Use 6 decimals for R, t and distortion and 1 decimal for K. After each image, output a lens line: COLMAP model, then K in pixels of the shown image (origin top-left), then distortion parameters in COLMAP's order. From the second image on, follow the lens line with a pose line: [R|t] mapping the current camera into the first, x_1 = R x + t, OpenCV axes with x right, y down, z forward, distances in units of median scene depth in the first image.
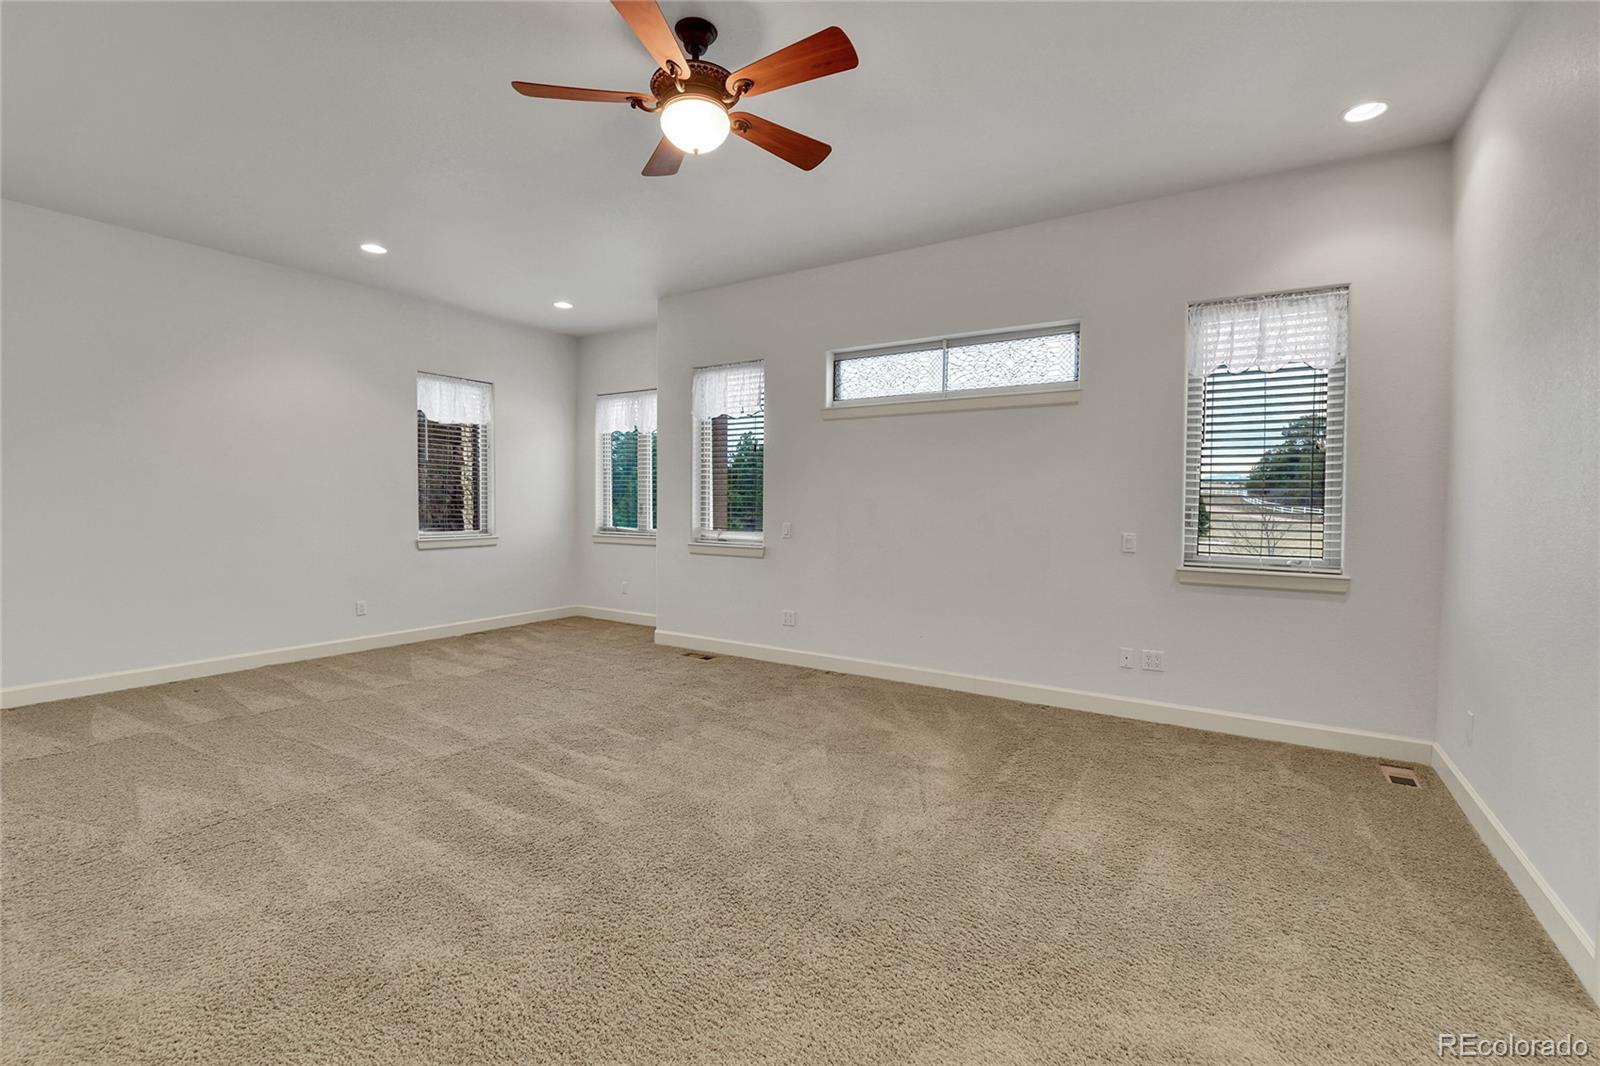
lens RADIAL K [[691.9, 0, 804.1], [0, 691.9, 521.9], [0, 0, 1]] dist [-0.003471, -0.008447]
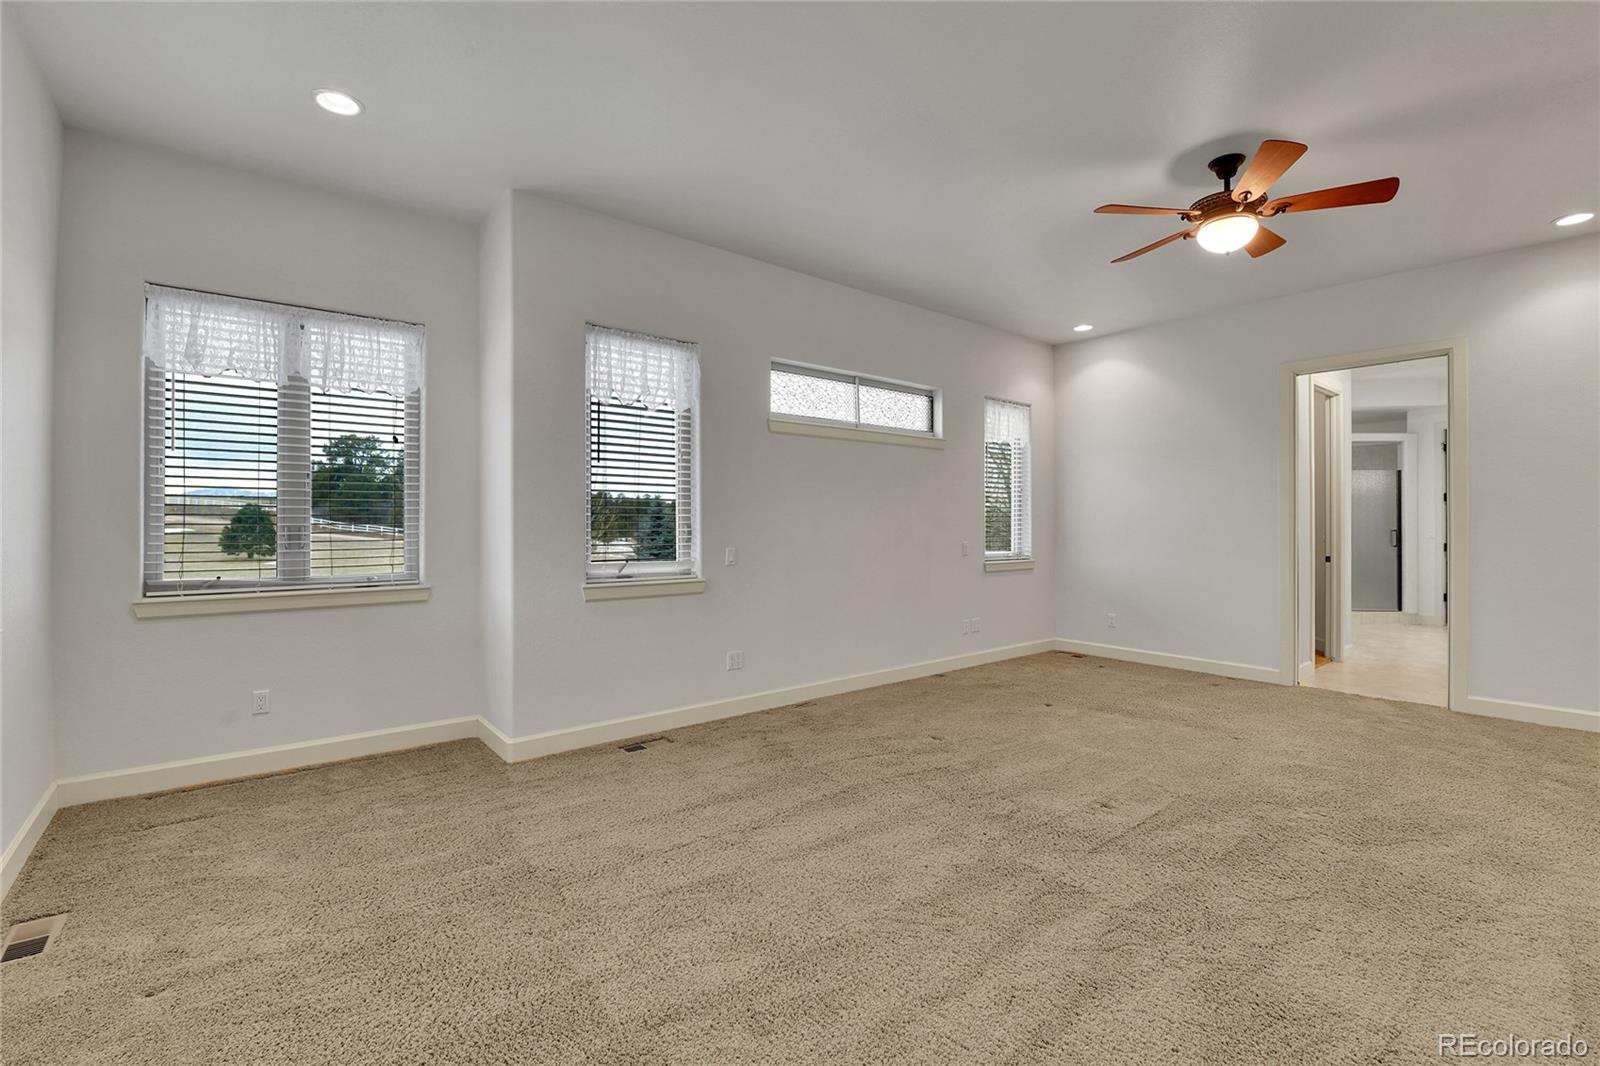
lens RADIAL K [[691.9, 0, 804.1], [0, 691.9, 521.9], [0, 0, 1]] dist [-0.003471, -0.008447]
pose [[0.324951, -0.005044, 0.945717, -0.840084], [0.028216, 0.999592, -0.004364, -0.024547], [-0.945310, 0.028102, 0.324961, 0.686398]]
